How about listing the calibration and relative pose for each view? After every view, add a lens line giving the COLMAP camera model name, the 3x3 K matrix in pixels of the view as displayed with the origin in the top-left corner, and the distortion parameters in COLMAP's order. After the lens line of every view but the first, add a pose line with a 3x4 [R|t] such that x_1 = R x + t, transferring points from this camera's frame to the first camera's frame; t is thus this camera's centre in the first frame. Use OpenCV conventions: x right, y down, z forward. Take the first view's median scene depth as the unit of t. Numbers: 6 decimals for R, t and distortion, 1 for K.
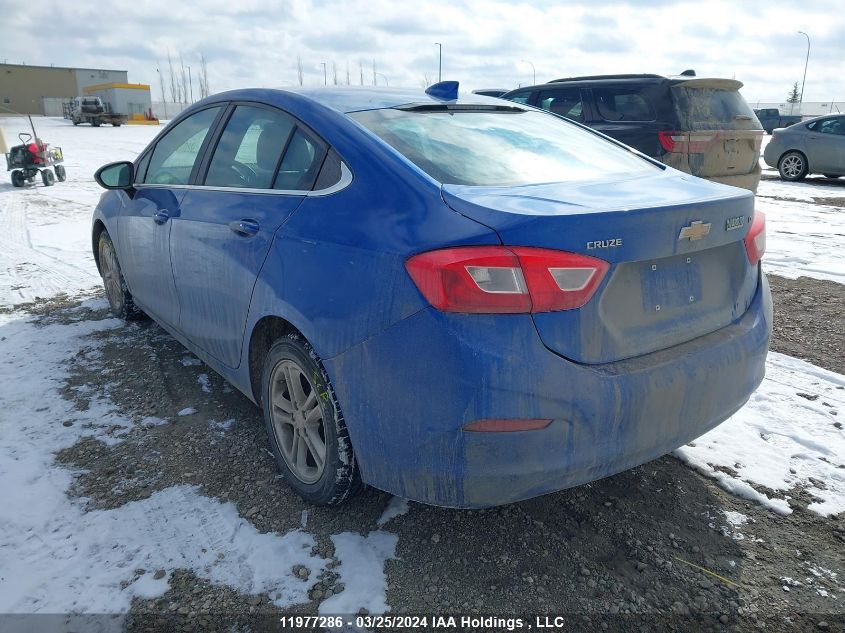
lens RADIAL K [[664.4, 0, 423.0], [0, 664.4, 289.9], [0, 0, 1]] dist [0.005626, 0.002297]
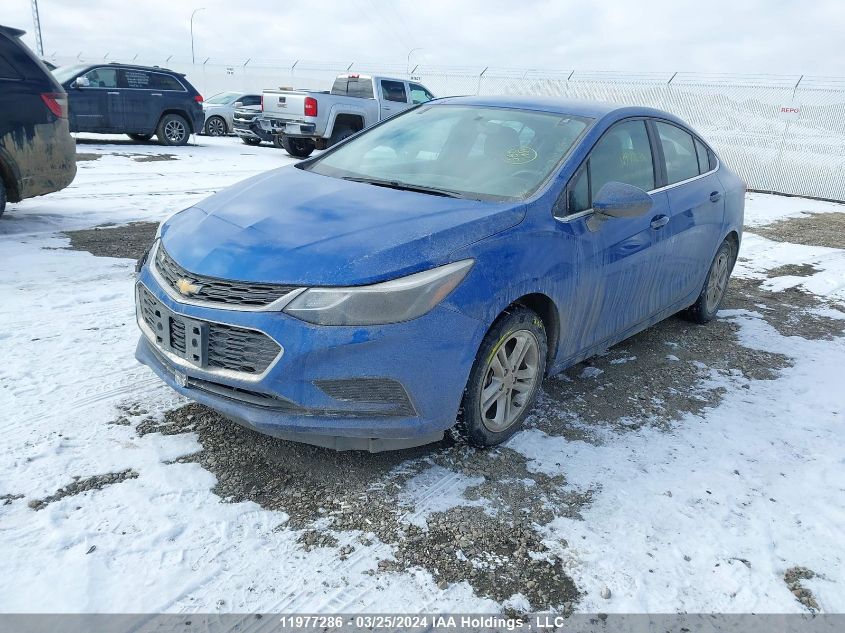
lens RADIAL K [[650.7, 0, 420.7], [0, 650.7, 333.8], [0, 0, 1]] dist [-0.003621, -0.004546]
pose [[-0.235185, -0.326346, 0.915525, -1.883652], [0.166481, 0.914500, 0.368747, -0.560591], [-0.957587, 0.239141, -0.160746, 2.249998]]
